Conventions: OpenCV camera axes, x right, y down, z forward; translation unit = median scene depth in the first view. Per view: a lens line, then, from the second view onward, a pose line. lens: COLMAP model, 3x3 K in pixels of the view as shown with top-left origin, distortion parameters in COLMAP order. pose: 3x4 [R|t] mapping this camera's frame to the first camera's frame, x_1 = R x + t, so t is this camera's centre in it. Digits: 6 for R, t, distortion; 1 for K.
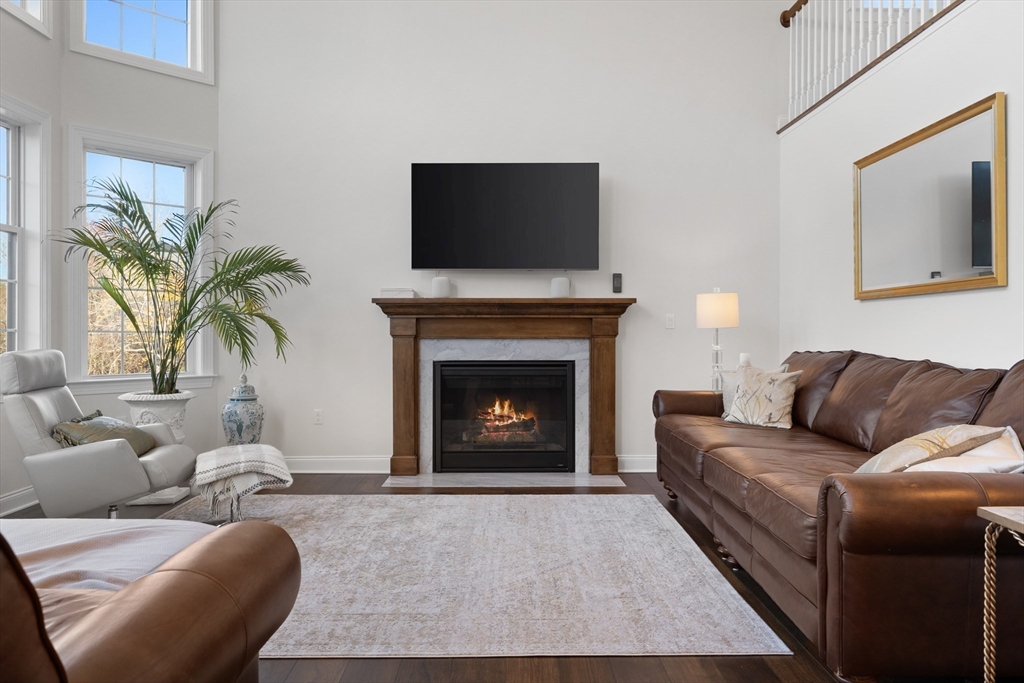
lens RADIAL K [[717.7, 0, 512.0], [0, 717.7, 341.5], [0, 0, 1]] dist [-0.027971, 0.001045]
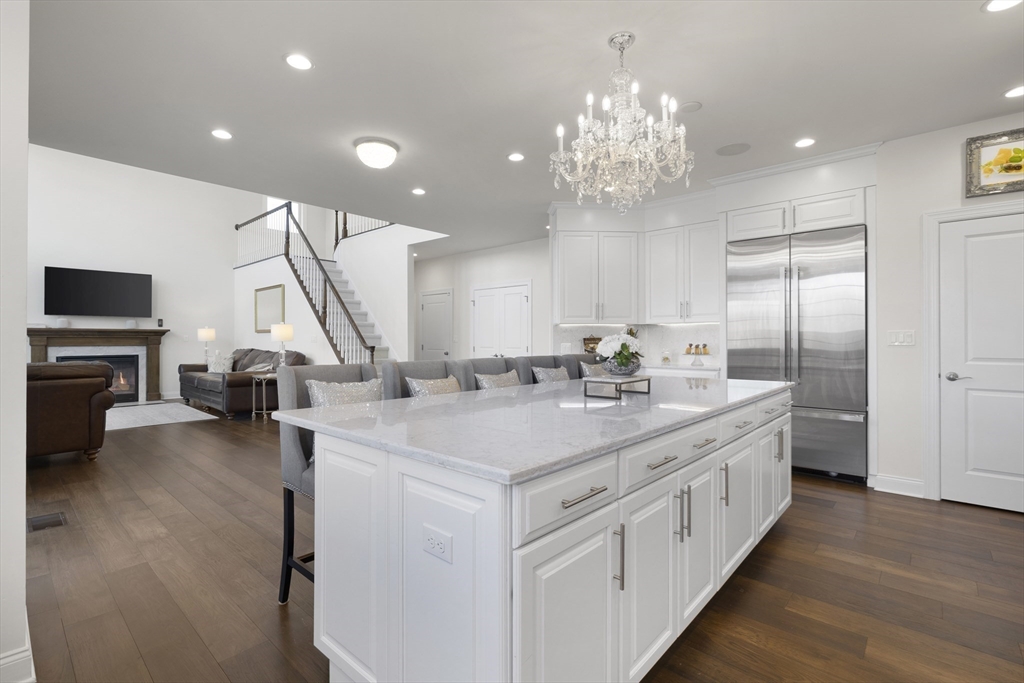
lens RADIAL K [[471.1, 0, 514.7], [0, 471.1, 336.2], [0, 0, 1]] dist [0.001843, 0.000299]
pose [[0.681734, 0.001436, 0.731599, -0.216189], [0.011082, 0.999863, -0.012289, -0.002297], [-0.731516, 0.016485, 0.681625, -1.029494]]
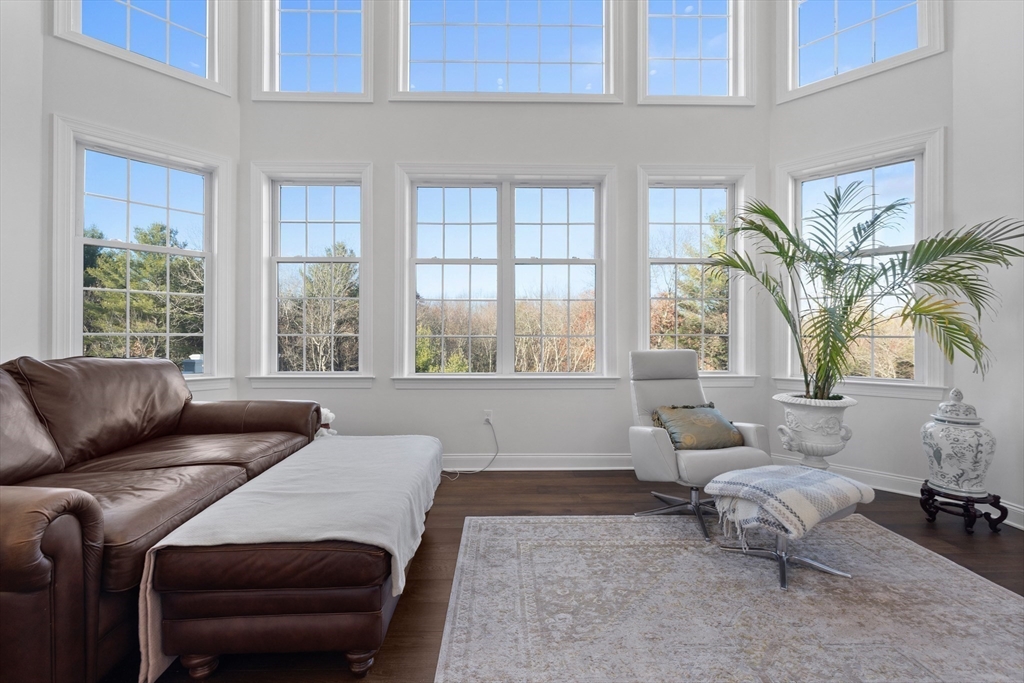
lens RADIAL K [[435.8, 0, 519.5], [0, 435.8, 333.9], [0, 0, 1]] dist [0.001143, -0.000057]
pose [[0.001801, 0.004990, -0.999986, 0.119016], [-0.011490, 0.999922, 0.004969, -0.014635], [0.999932, 0.011481, 0.001858, 0.521751]]
